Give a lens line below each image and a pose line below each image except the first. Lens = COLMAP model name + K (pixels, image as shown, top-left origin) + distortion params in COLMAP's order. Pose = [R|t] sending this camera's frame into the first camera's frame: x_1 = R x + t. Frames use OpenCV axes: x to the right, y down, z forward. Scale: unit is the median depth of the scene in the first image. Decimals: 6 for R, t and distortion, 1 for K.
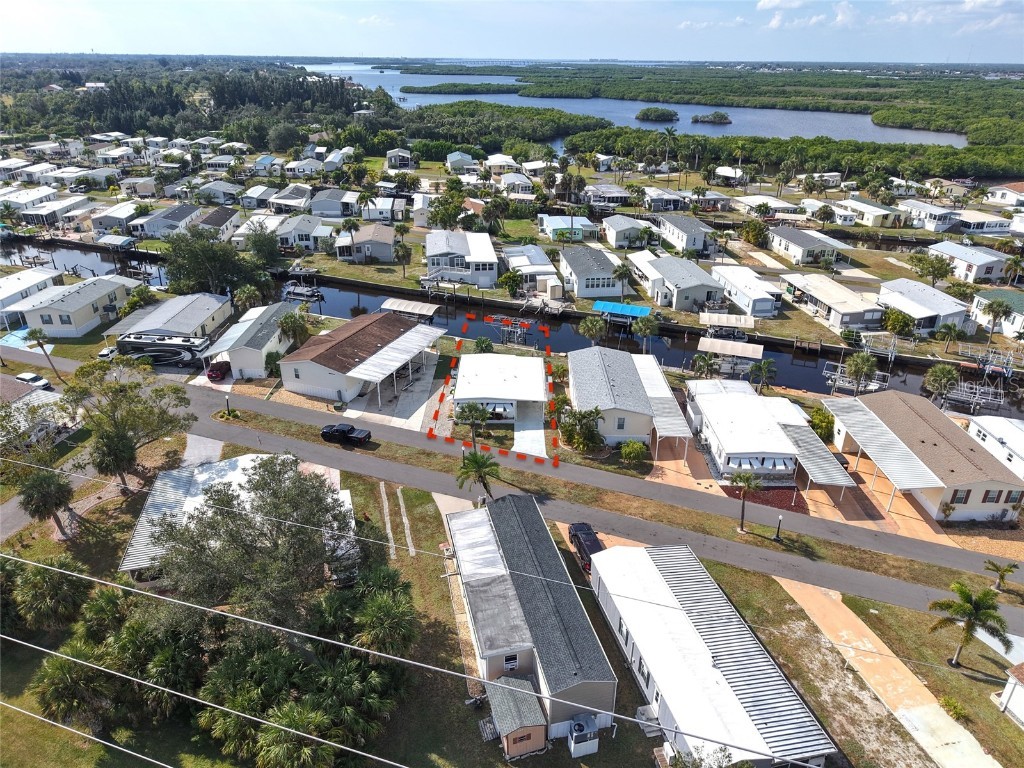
lens RADIAL K [[683.6, 0, 516.4], [0, 683.6, 383.6], [0, 0, 1]] dist [0.018729, -0.015832]
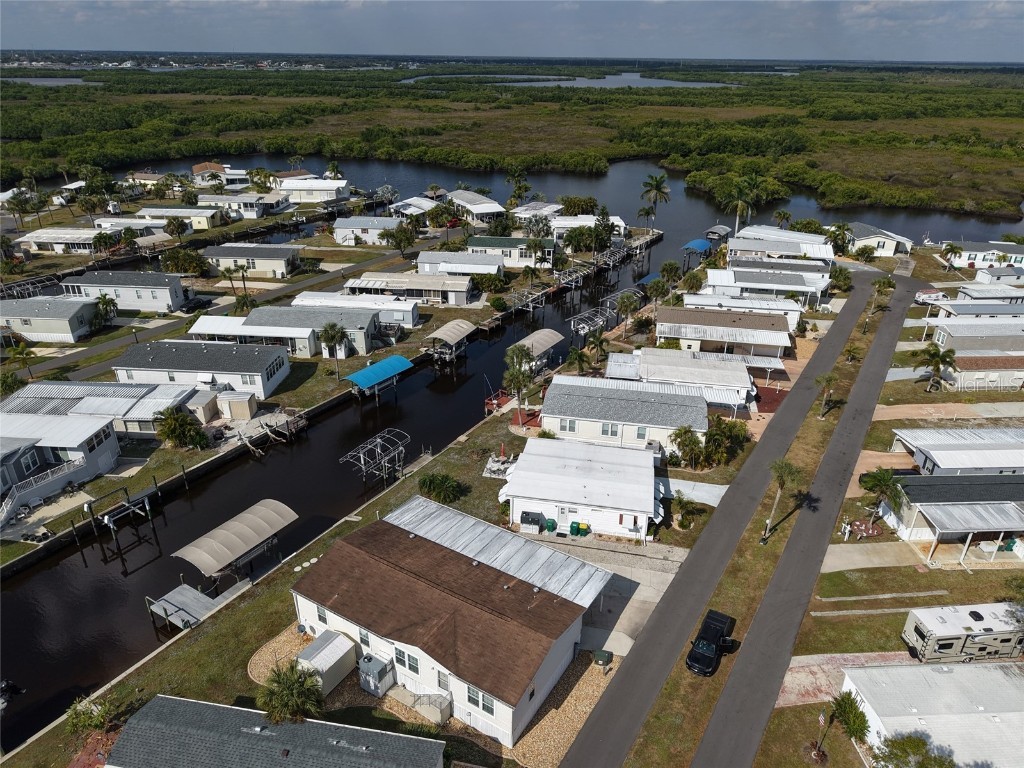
lens RADIAL K [[683.6, 0, 516.4], [0, 683.6, 383.6], [0, 0, 1]] dist [0.018729, -0.015832]
pose [[0.187861, -0.430781, 0.882687, -0.482953], [0.412834, 0.850080, 0.327005, -0.271720], [-0.891222, 0.302971, 0.337538, 0.556555]]
